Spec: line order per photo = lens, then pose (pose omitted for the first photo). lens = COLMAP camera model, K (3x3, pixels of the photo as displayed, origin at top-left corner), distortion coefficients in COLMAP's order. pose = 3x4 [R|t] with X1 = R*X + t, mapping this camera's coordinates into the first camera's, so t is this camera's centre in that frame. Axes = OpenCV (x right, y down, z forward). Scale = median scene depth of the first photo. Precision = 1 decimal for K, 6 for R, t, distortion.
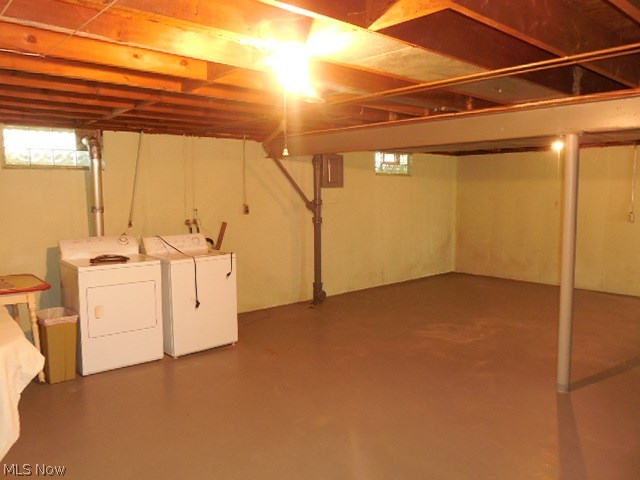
lens RADIAL K [[503.6, 0, 320.0], [0, 503.6, 240.0], [0, 0, 1]] dist [-0.088938, 0.117500]
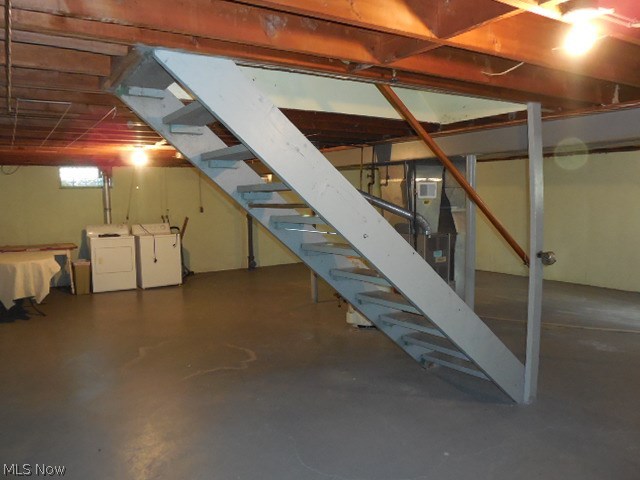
lens RADIAL K [[503.6, 0, 320.0], [0, 503.6, 240.0], [0, 0, 1]] dist [-0.088938, 0.117500]
pose [[0.986910, -0.000346, -0.161274, 0.632159], [-0.001562, 0.999930, -0.011703, 0.072372], [0.161267, 0.011802, 0.986840, -0.700343]]
